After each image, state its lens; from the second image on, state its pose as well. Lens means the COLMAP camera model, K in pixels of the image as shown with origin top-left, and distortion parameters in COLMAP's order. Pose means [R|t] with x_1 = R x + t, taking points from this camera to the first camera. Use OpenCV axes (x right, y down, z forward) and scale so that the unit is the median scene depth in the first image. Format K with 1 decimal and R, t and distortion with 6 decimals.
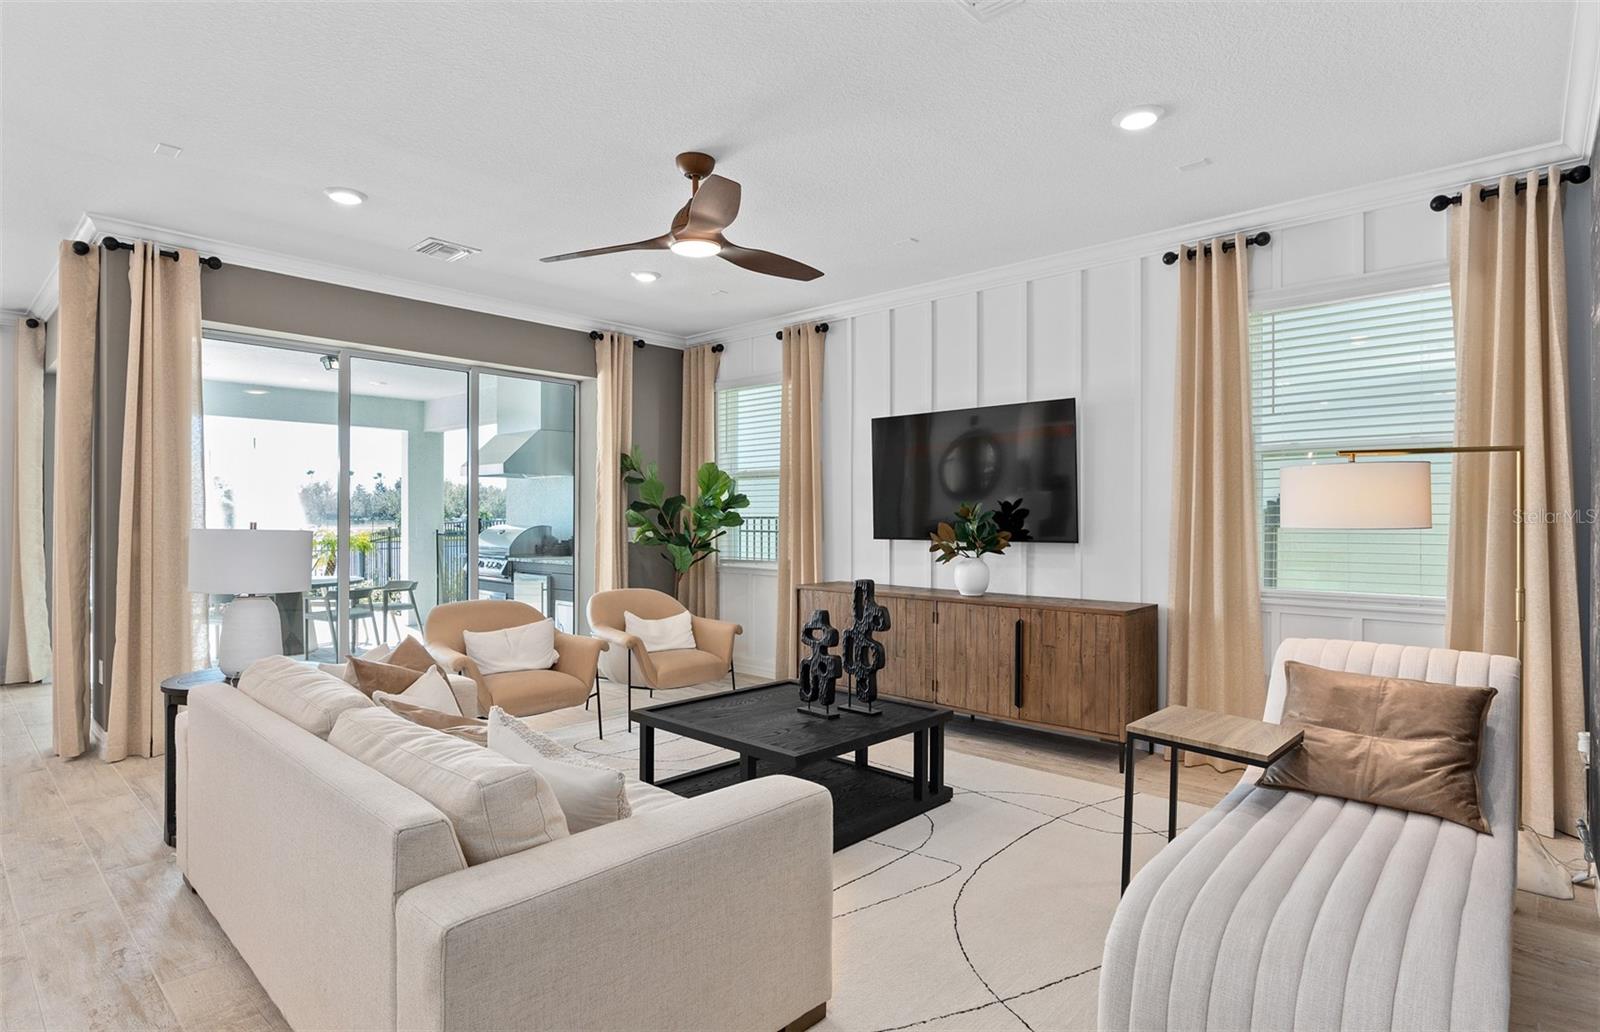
lens RADIAL K [[817.6, 0, 800.5], [0, 817.6, 519.3], [0, 0, 1]] dist [-0.007623, 0.002558]
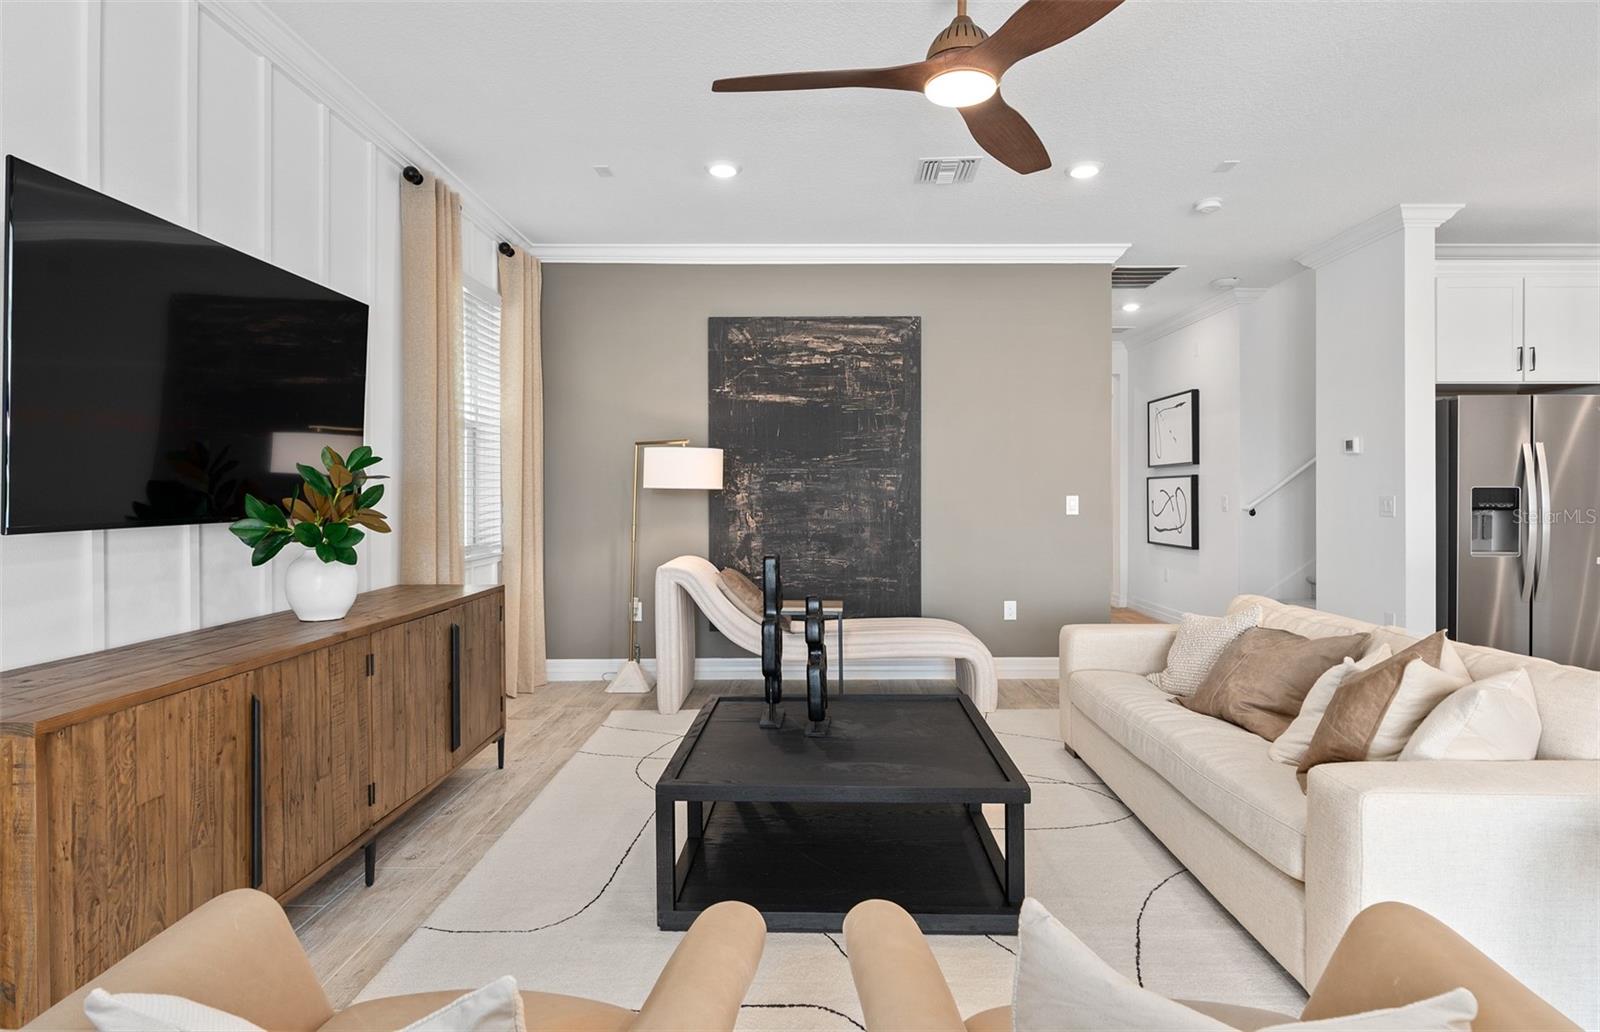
lens RADIAL K [[817.6, 0, 796.2], [0, 817.6, 499.6], [0, 0, 1]] dist [-0.007623, 0.002558]
pose [[-0.653794, -0.006538, 0.756645, -0.424817], [0.003282, 0.999929, 0.011475, 0.009738], [-0.756666, 0.009986, -0.653726, 1.177810]]
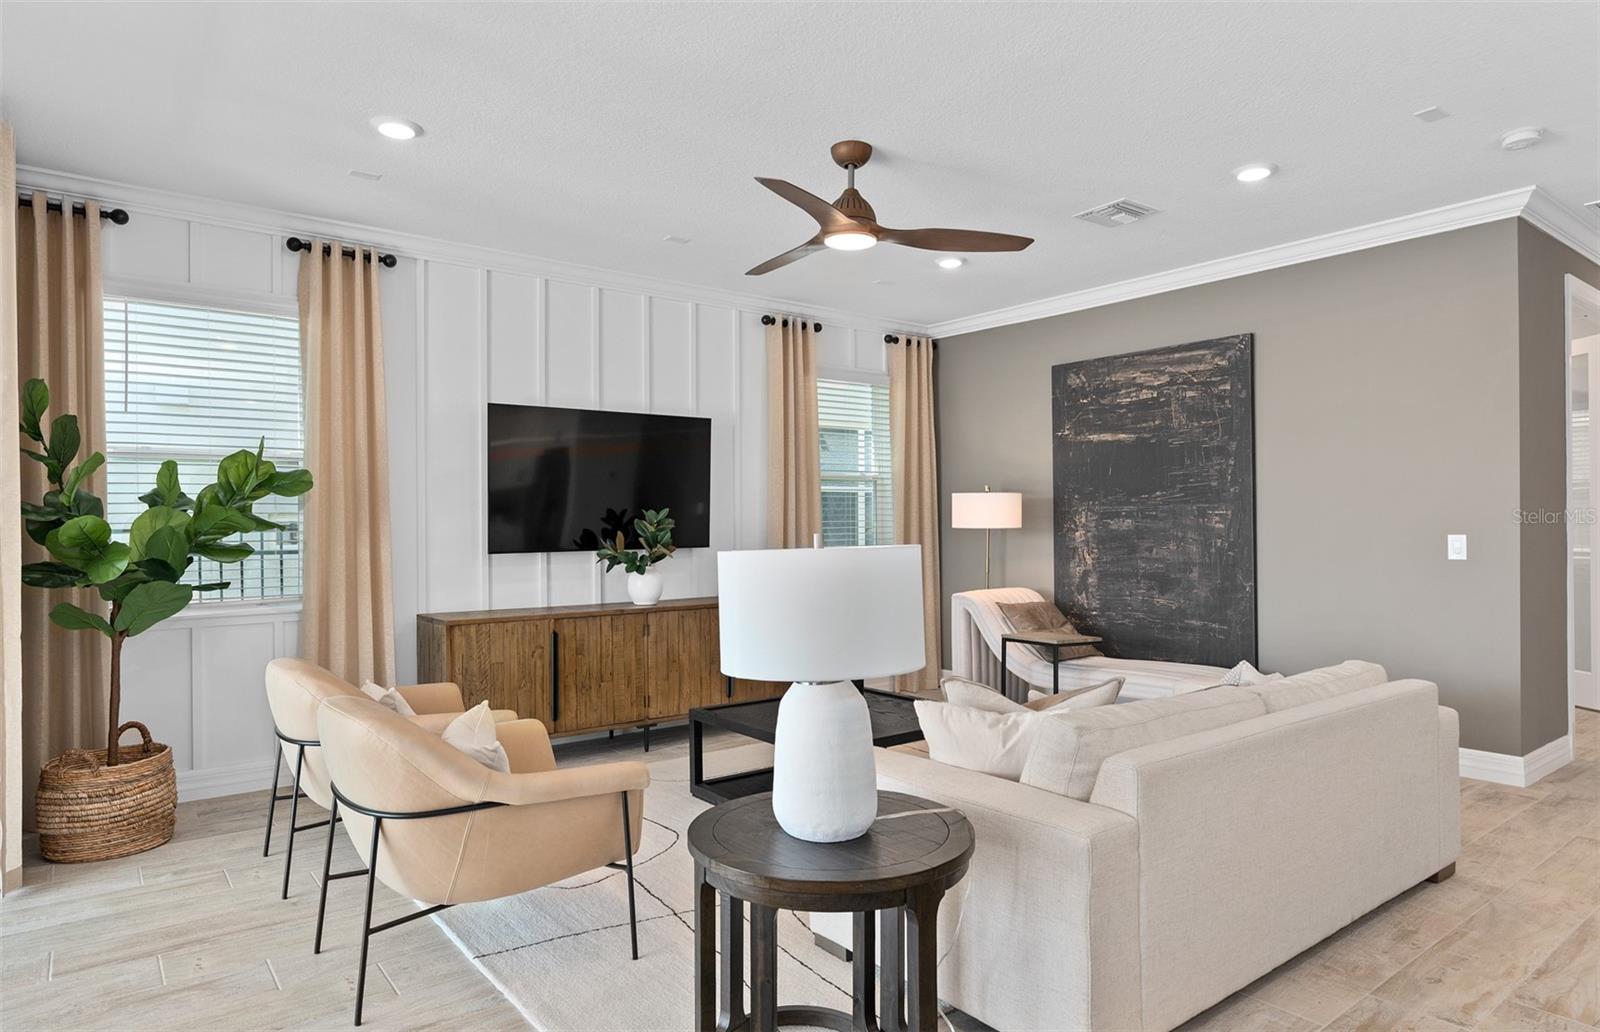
lens RADIAL K [[924.3, 0, 802.8], [0, 924.3, 524.9], [0, 0, 1]] dist [-0.008425, 0.001309]
pose [[0.174212, -0.003482, 0.984702, -0.898348], [0.012329, 0.999923, 0.001355, -0.001729], [-0.984631, 0.011905, 0.174241, 0.654697]]
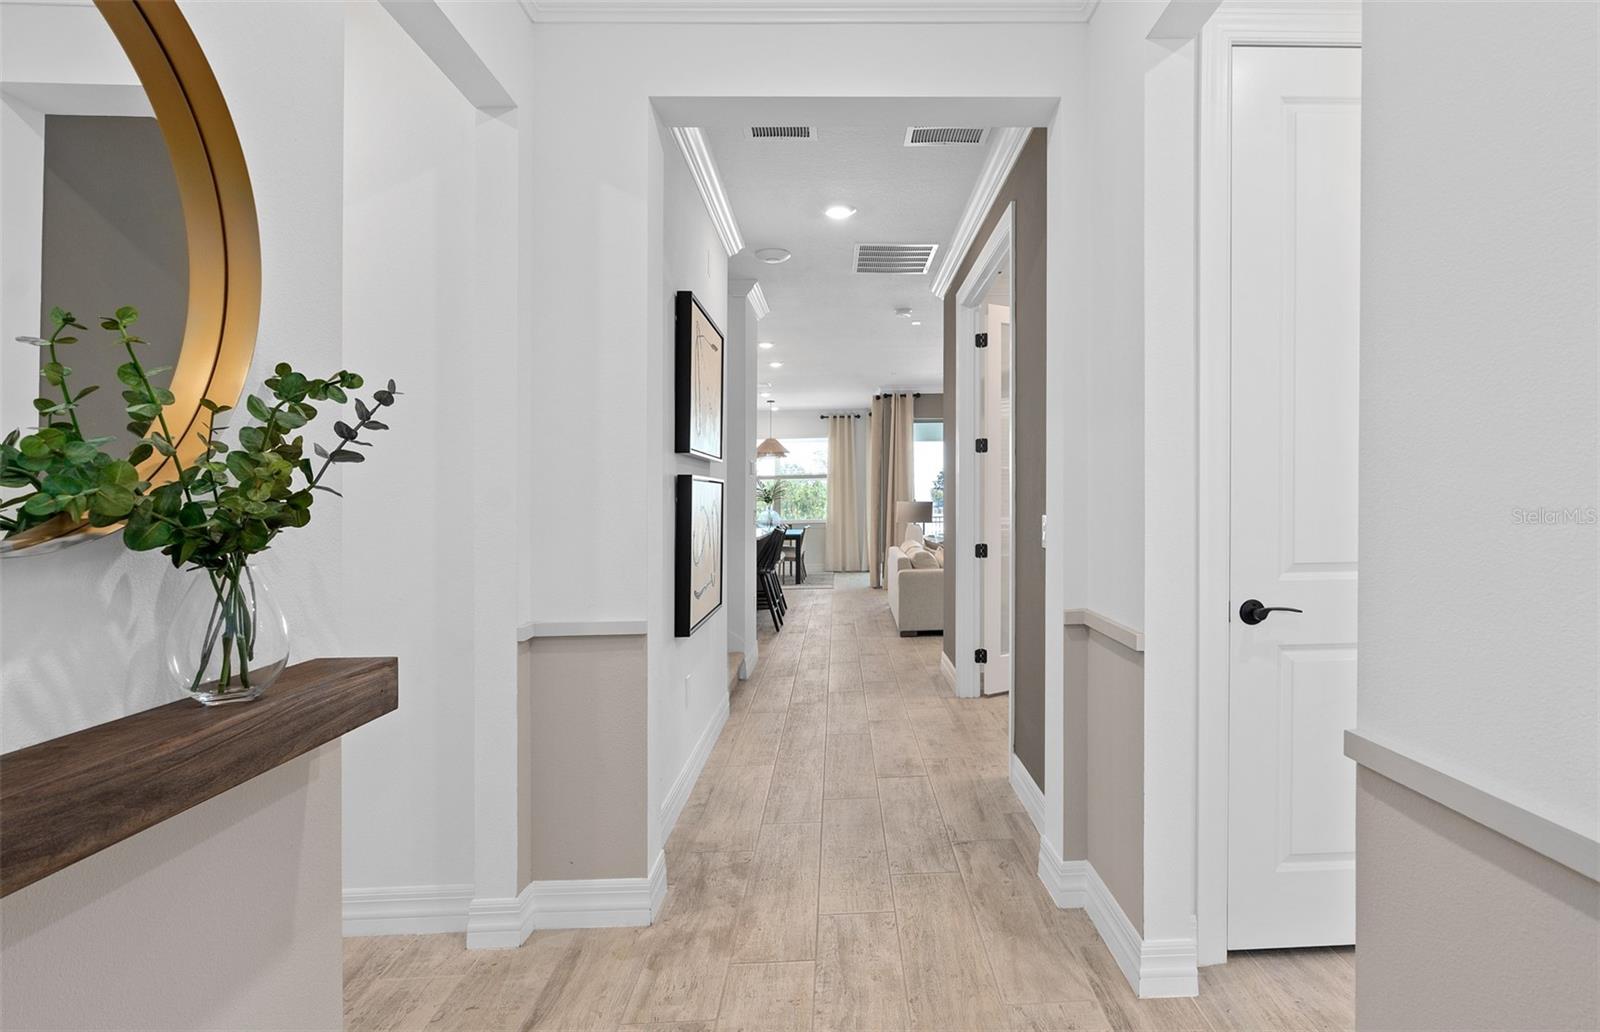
lens RADIAL K [[817.6, 0, 800.5], [0, 817.6, 508.7], [0, 0, 1]] dist [-0.007623, 0.002558]
pose [[0.645694, 0.010100, -0.763530, 0.917444], [-0.005586, 0.999948, 0.008504, 0.010534], [0.763576, -0.001226, 0.645717, -0.846621]]
